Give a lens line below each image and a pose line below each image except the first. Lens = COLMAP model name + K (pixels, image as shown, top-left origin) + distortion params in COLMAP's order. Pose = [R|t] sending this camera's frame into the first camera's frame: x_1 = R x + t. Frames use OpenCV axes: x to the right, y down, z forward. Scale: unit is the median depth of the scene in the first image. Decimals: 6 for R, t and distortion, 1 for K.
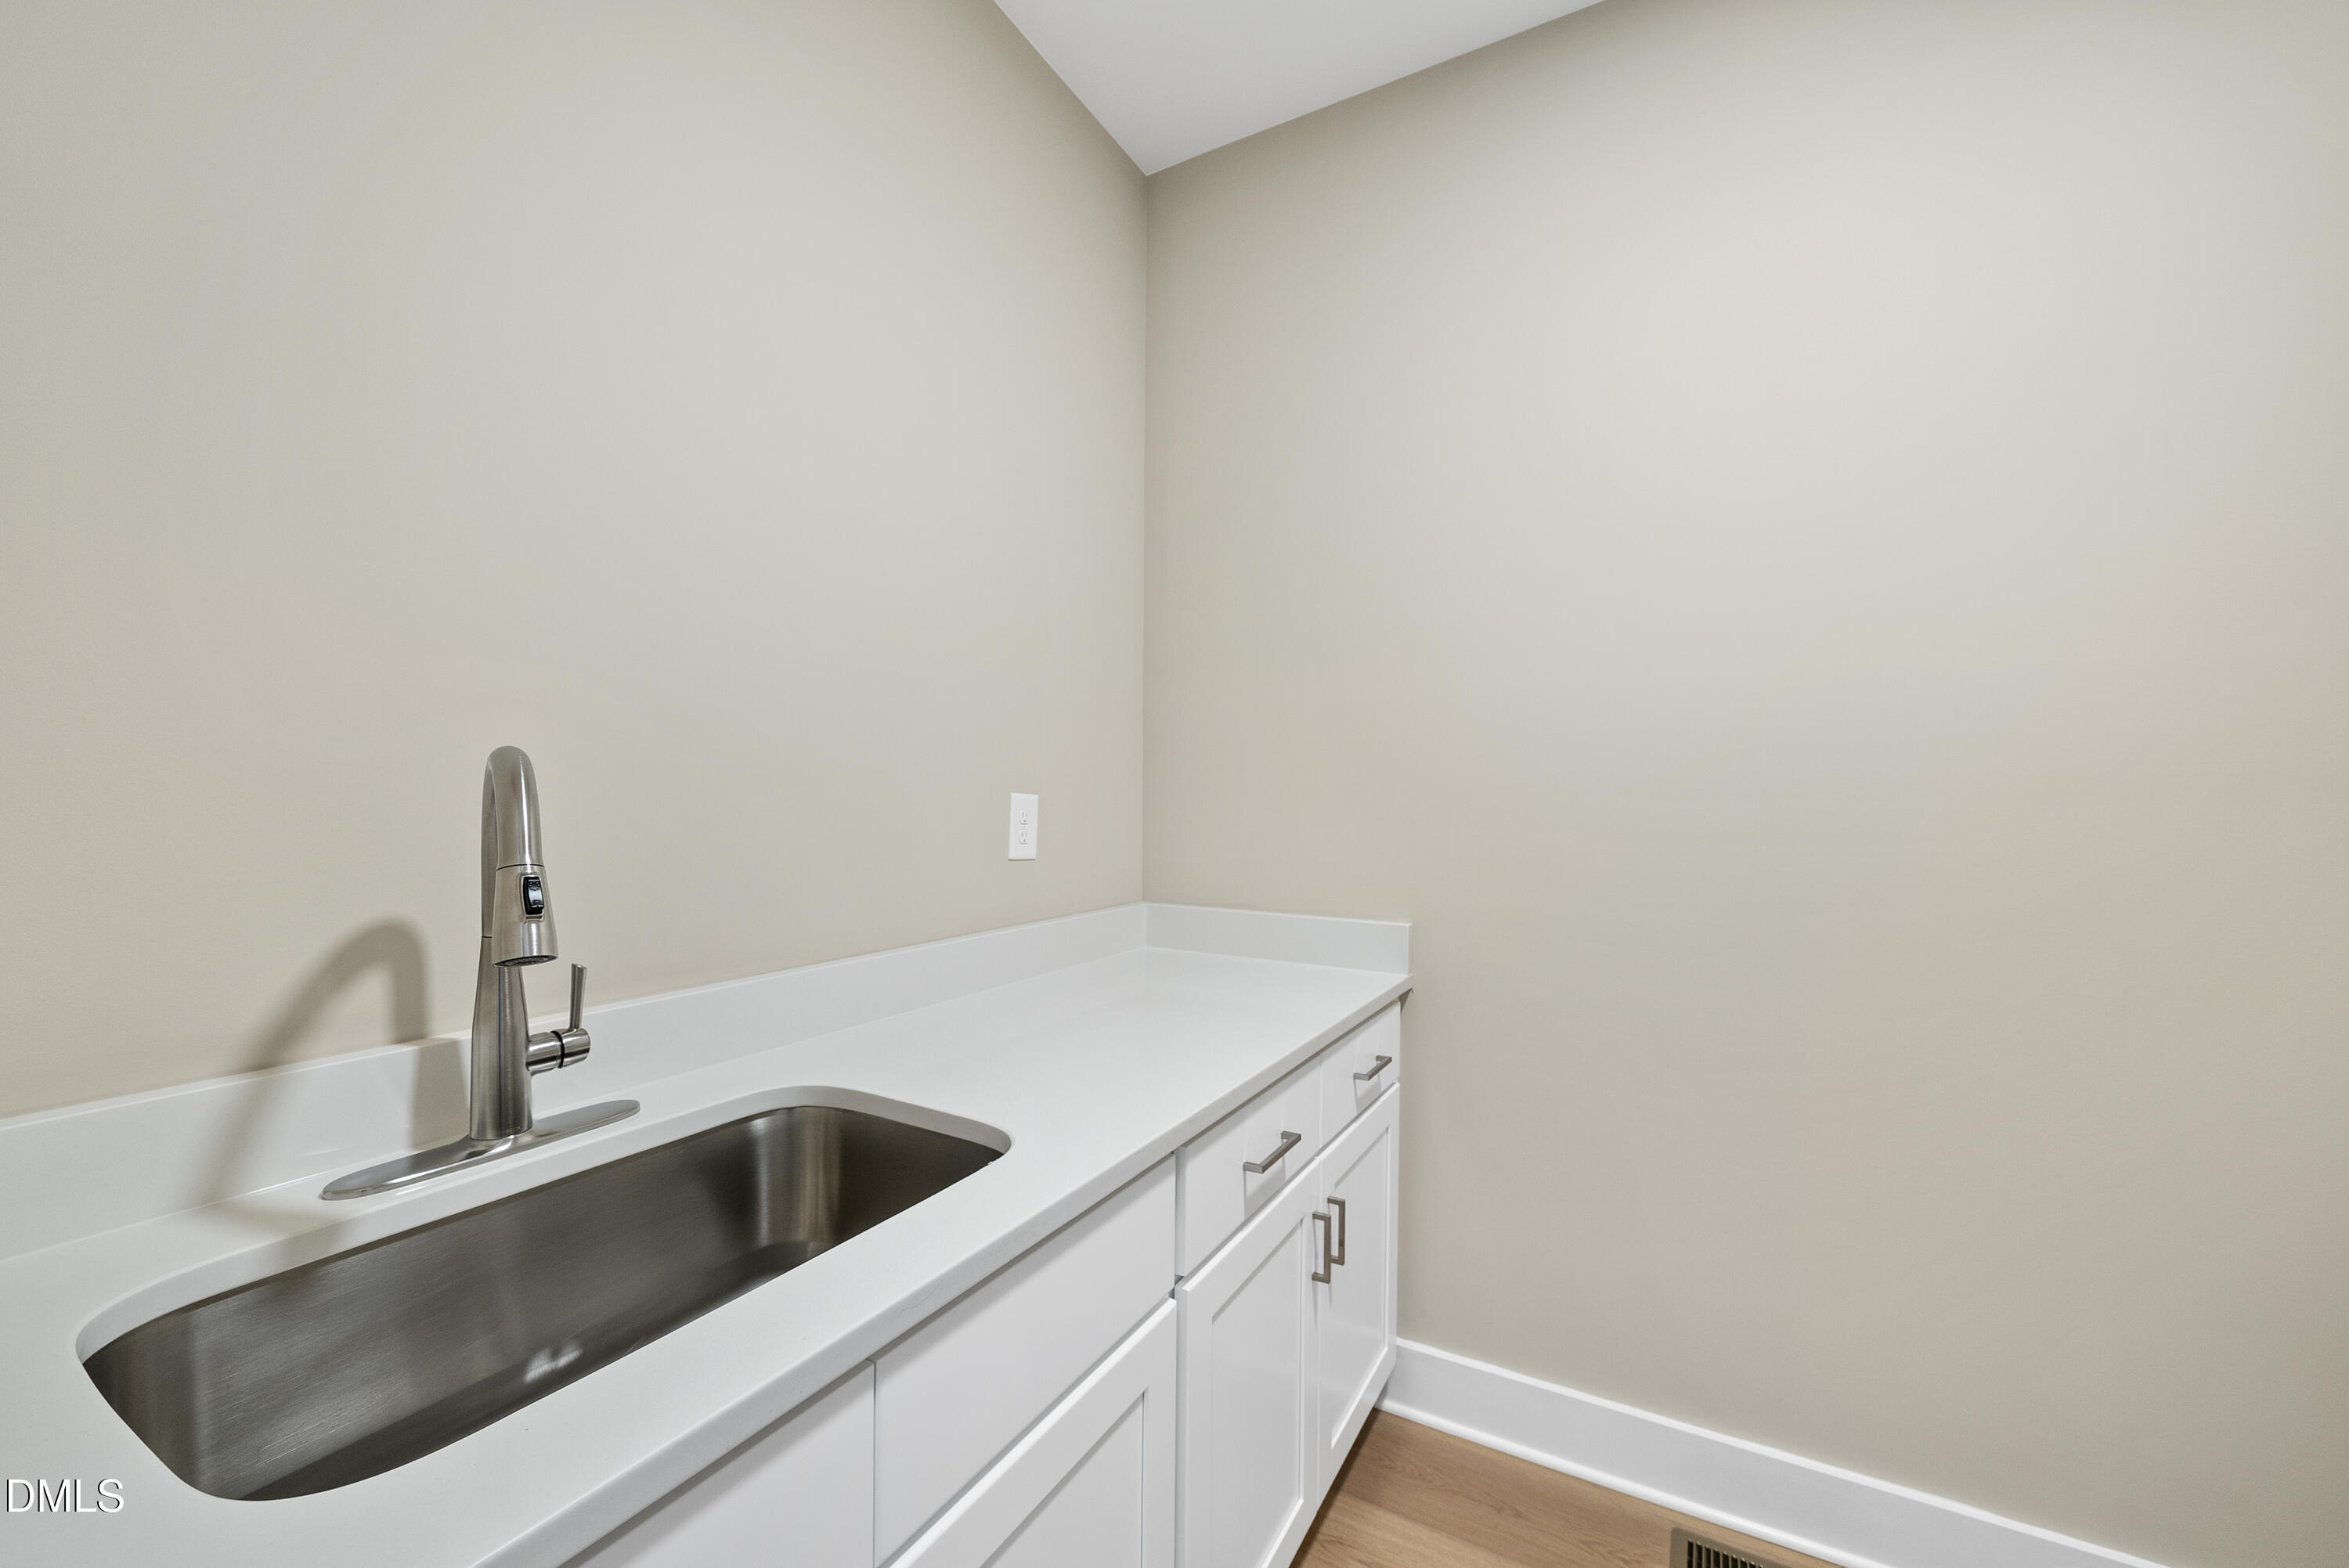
lens RADIAL K [[873.9, 0, 1190.8], [0, 873.9, 788.6], [0, 0, 1]] dist [-0.010224, 0.000665]
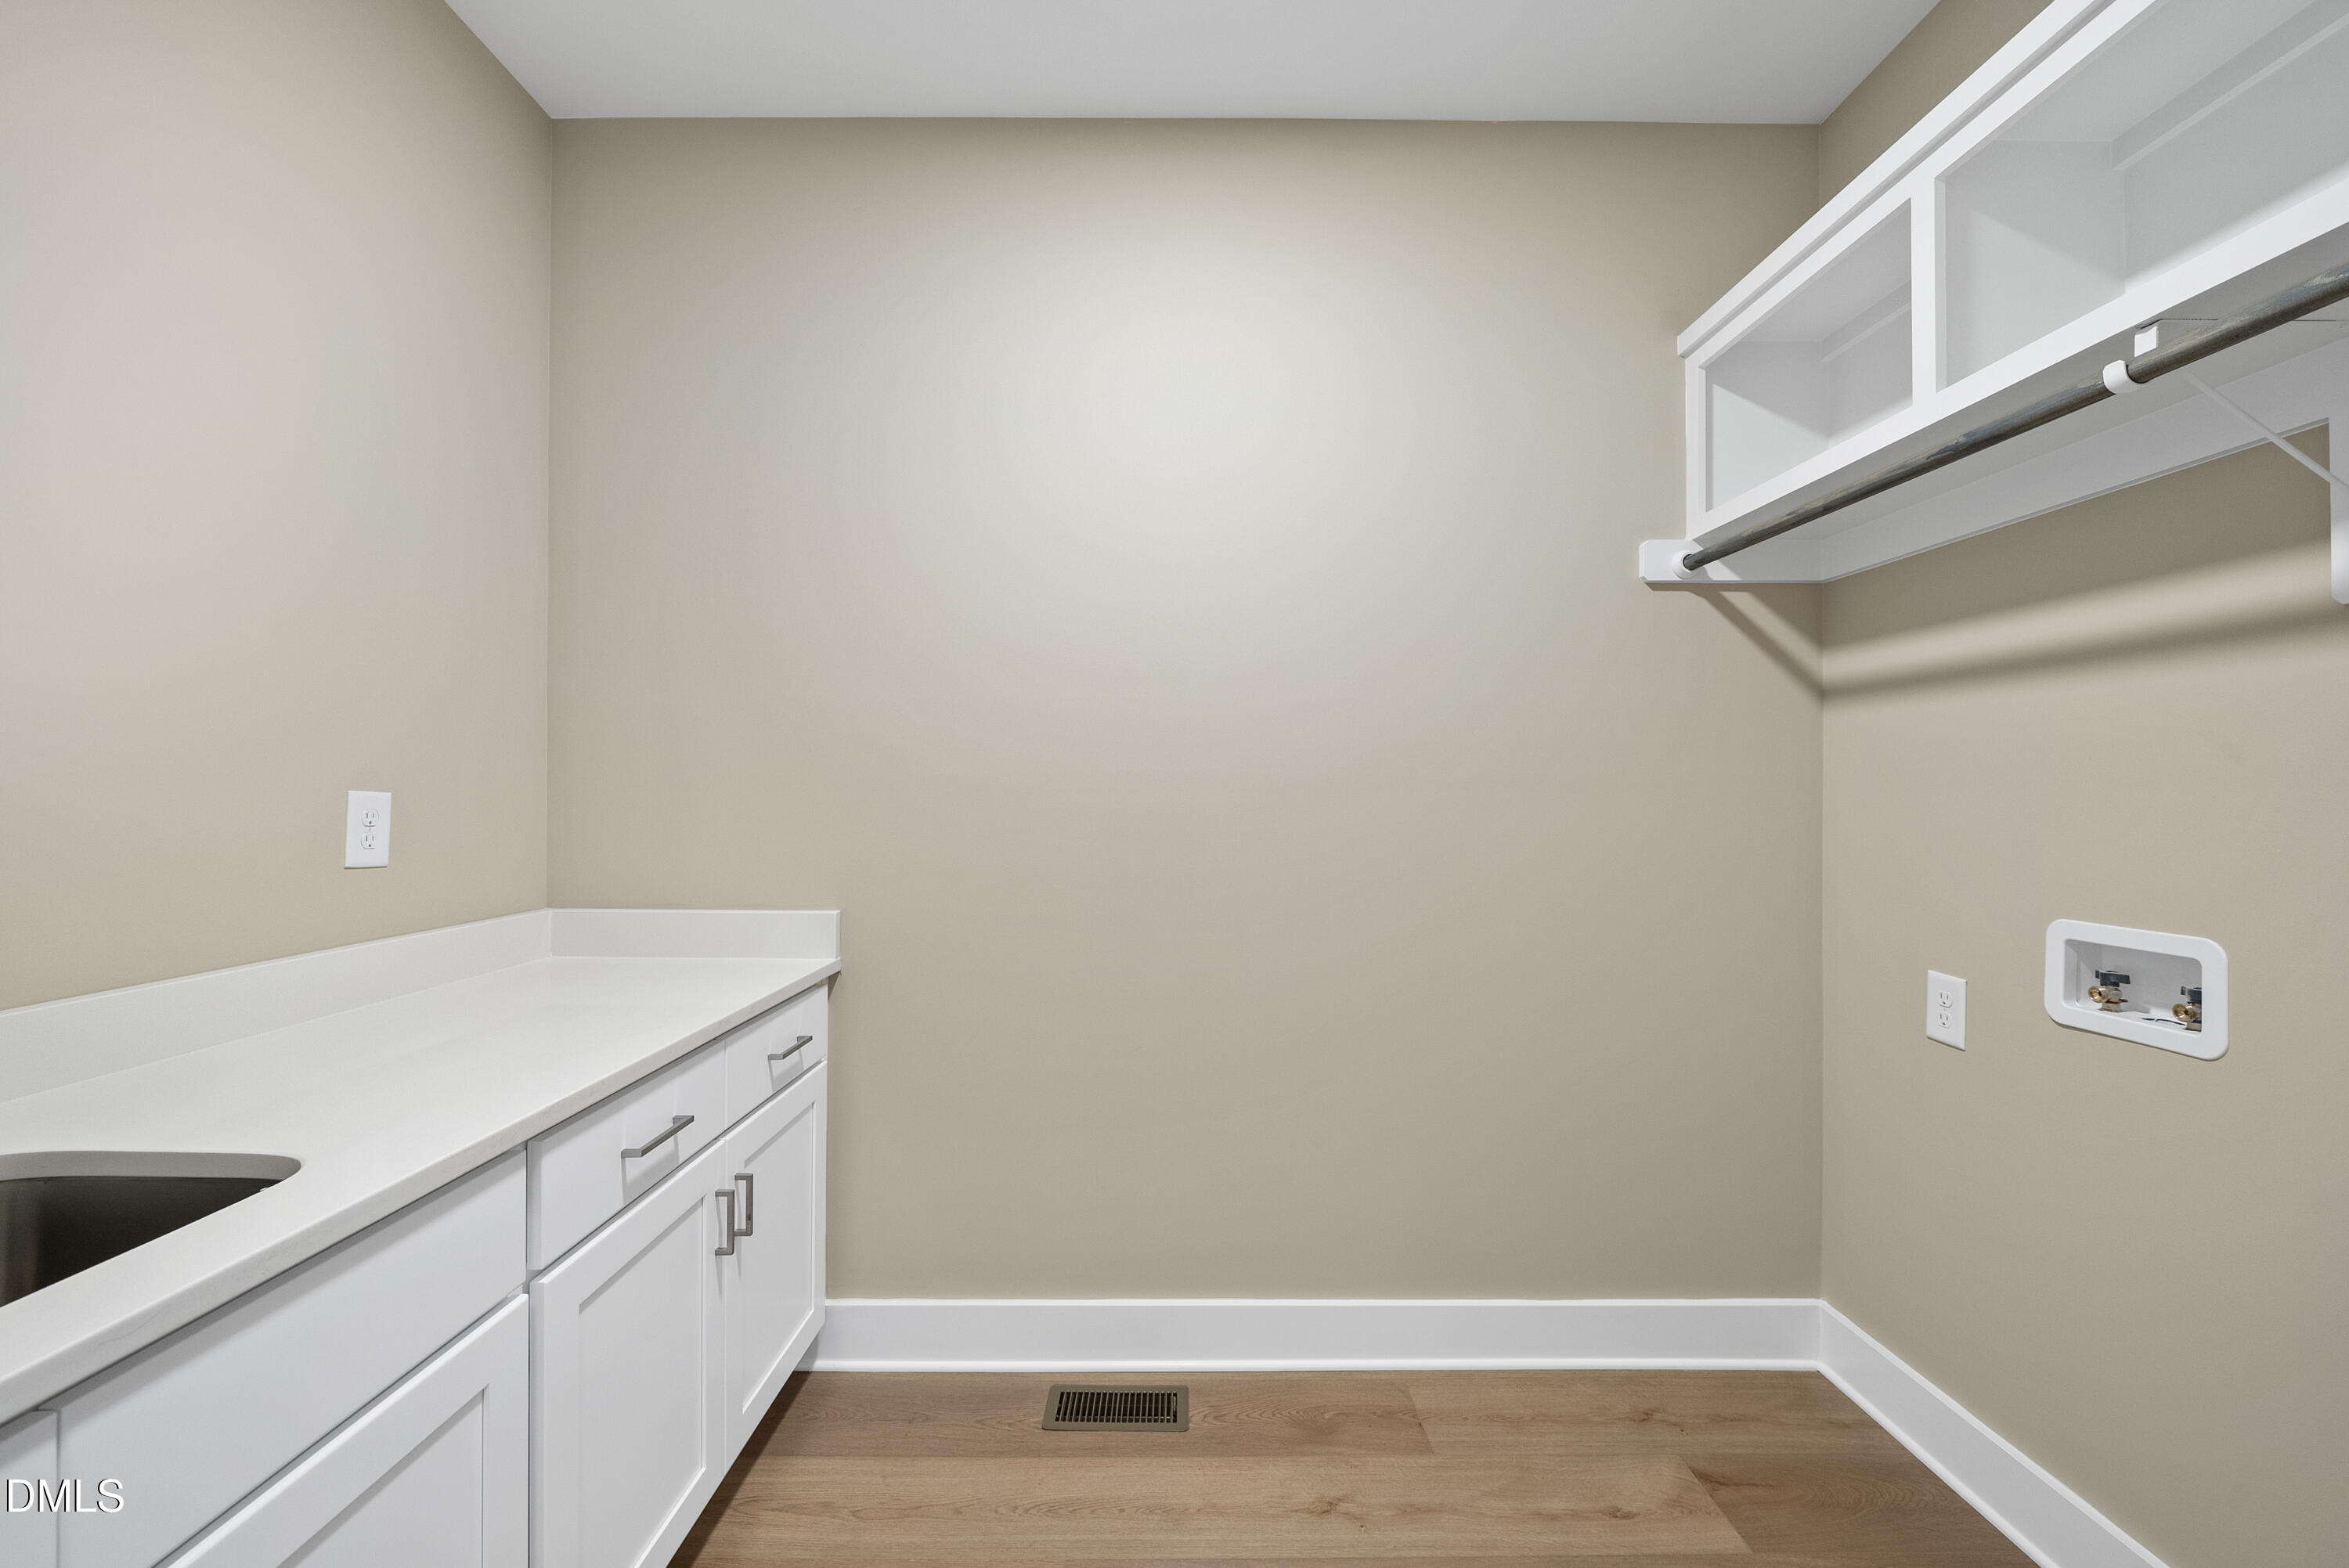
lens RADIAL K [[873.9, 0, 1160.8], [0, 873.9, 788.1], [0, 0, 1]] dist [-0.010224, 0.000665]
pose [[0.876489, -0.001935, 0.481417, 0.101656], [0.000640, 0.999996, 0.002854, 0.001160], [-0.481421, -0.002193, 0.876487, -0.160181]]
